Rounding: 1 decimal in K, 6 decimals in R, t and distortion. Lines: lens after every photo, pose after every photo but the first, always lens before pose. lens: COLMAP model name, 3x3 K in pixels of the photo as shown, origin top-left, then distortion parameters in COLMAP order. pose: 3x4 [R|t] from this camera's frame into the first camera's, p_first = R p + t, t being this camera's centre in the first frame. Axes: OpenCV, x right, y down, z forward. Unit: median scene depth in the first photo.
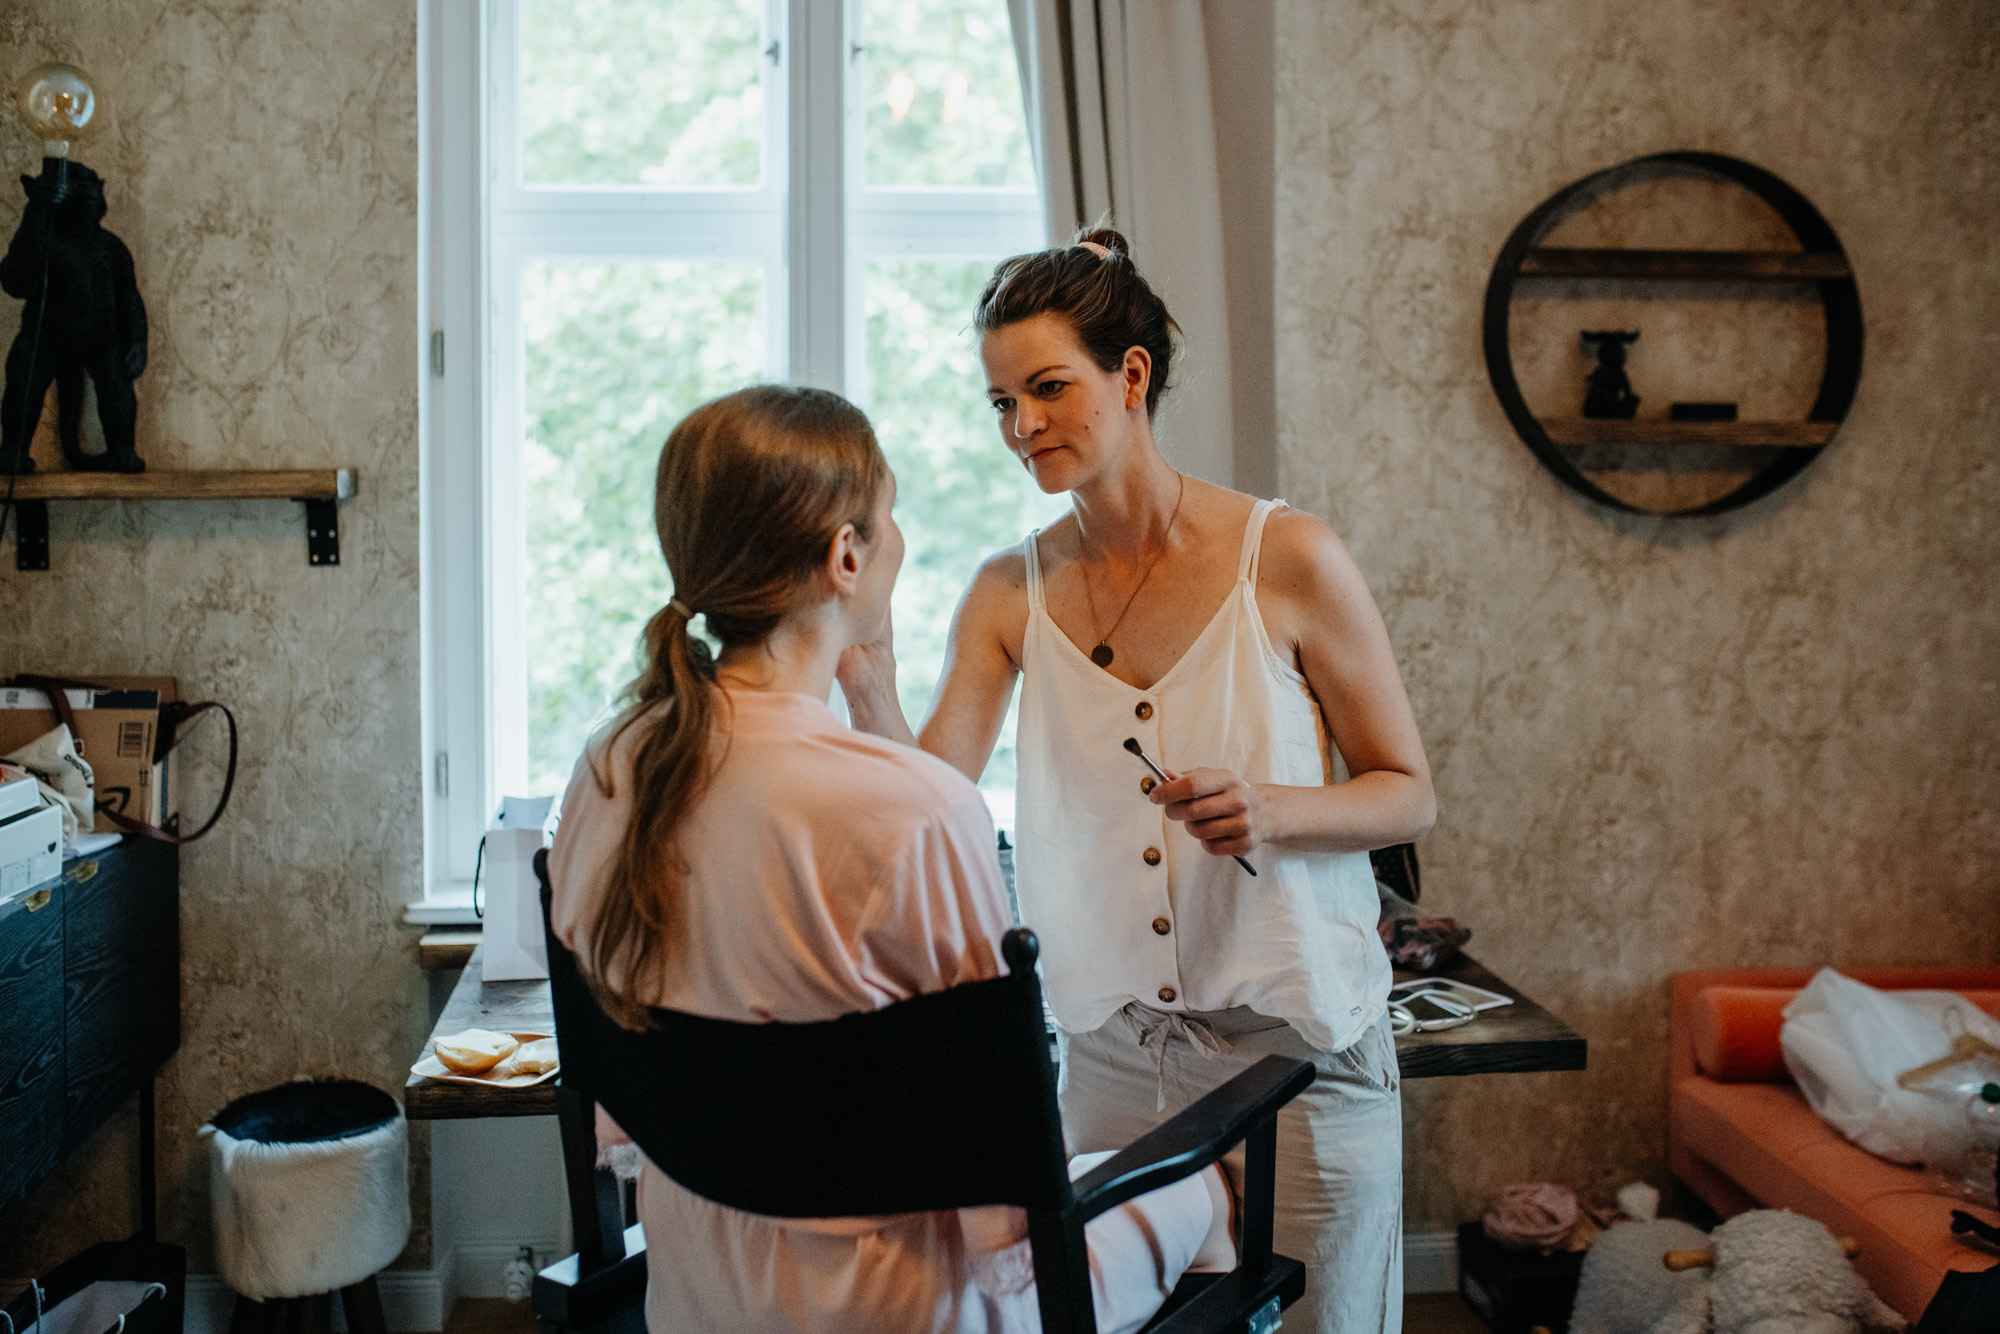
lens RADIAL K [[2394.5, 0, 999.8], [0, 2394.5, 571.2], [0, 0, 1]] dist [-0.059521, 0.038350]
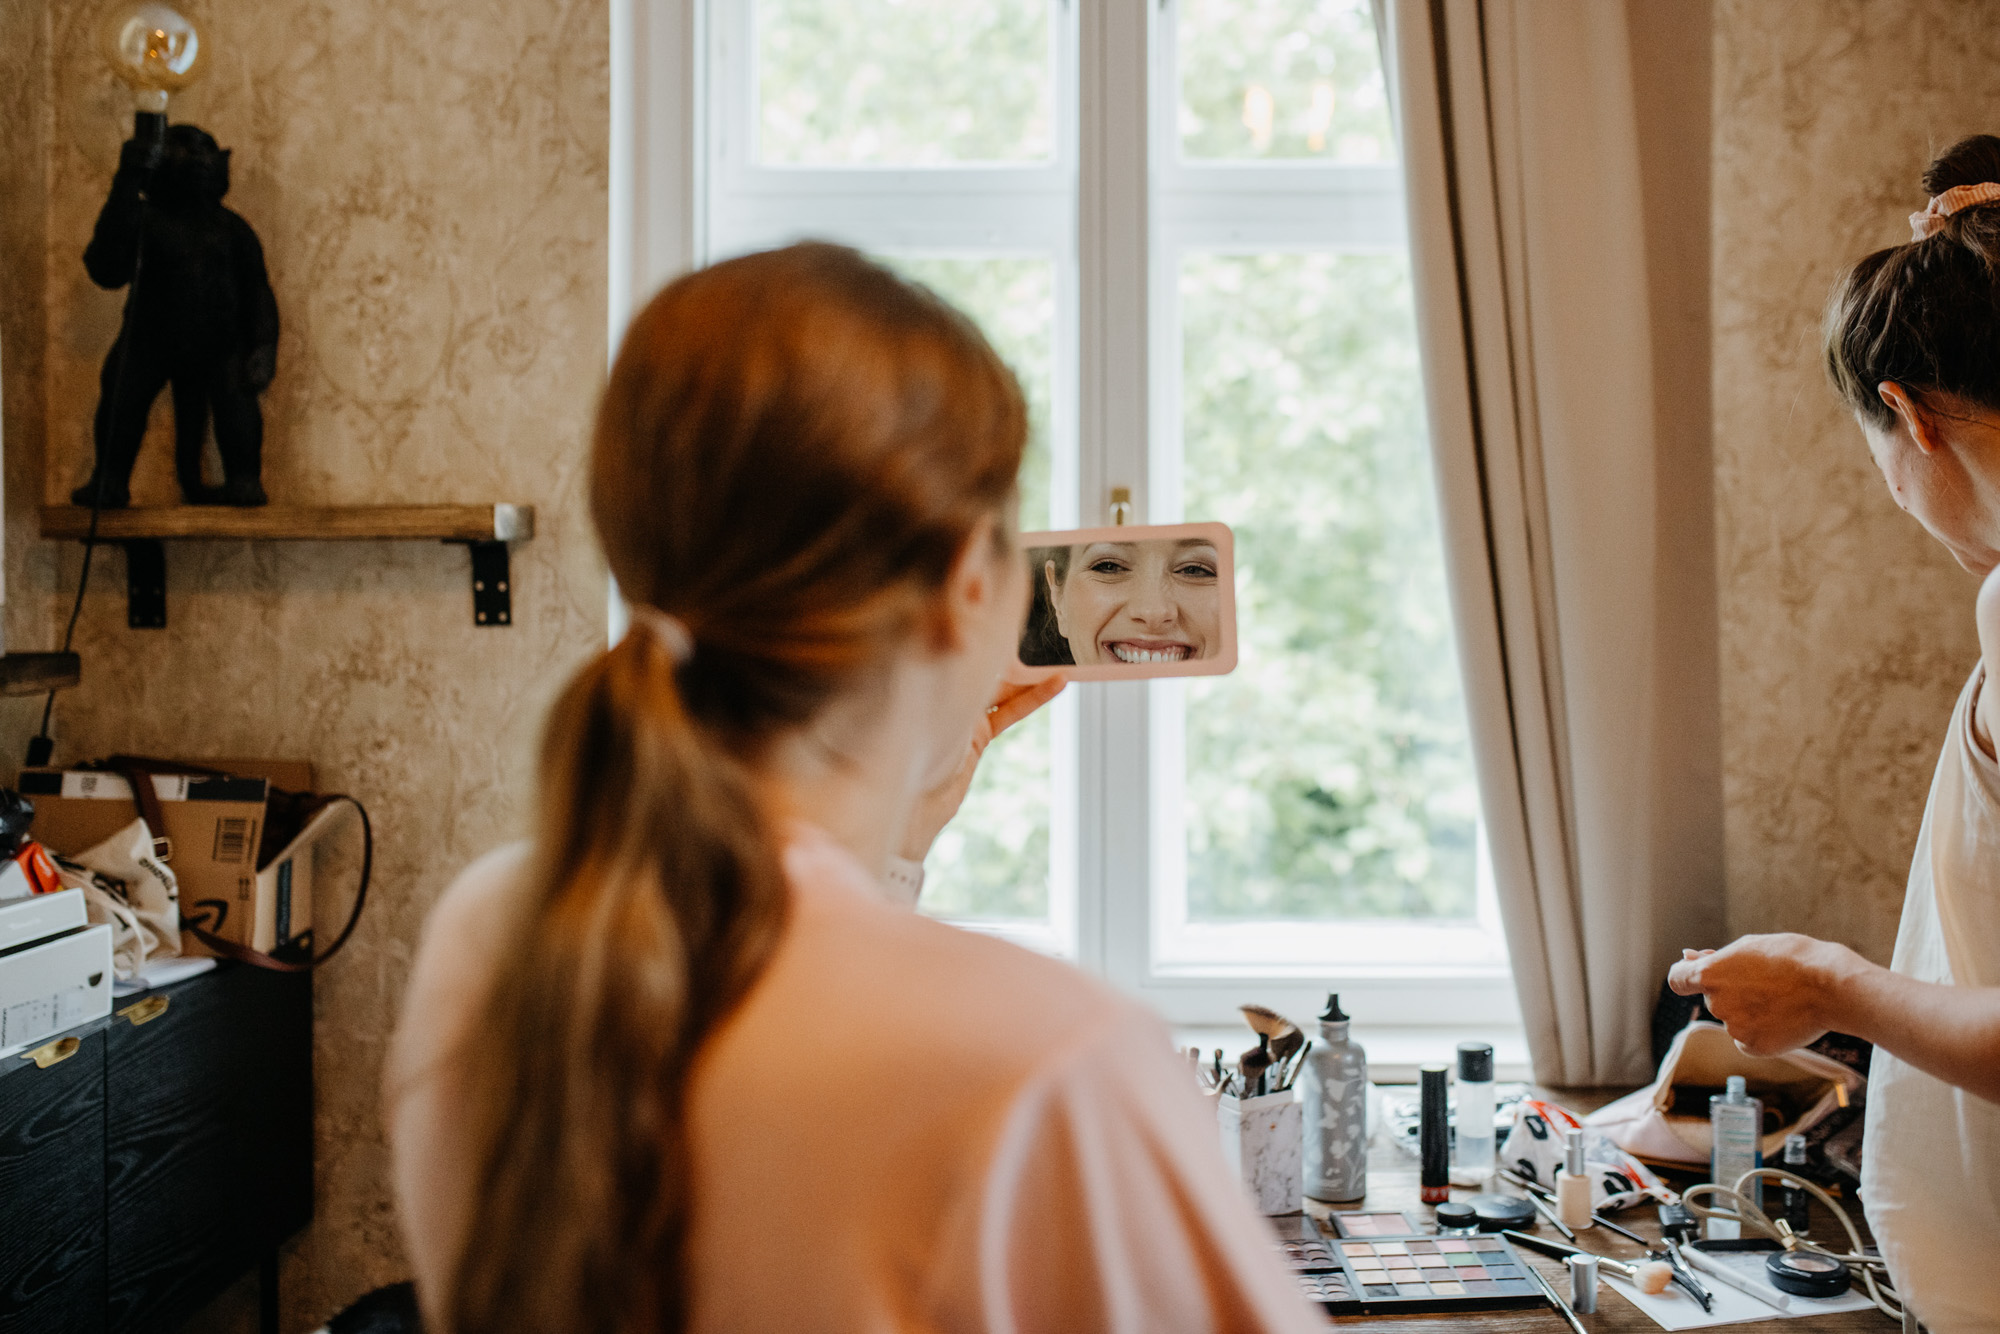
lens RADIAL K [[2394.5, 0, 999.8], [0, 2394.5, 571.2], [0, 0, 1]] dist [-0.059521, 0.038350]
pose [[0.986880, 0.005464, -0.161362, 0.015551], [-0.011216, 0.999333, -0.034757, 0.005301], [0.161065, 0.036111, 0.986283, 0.235971]]
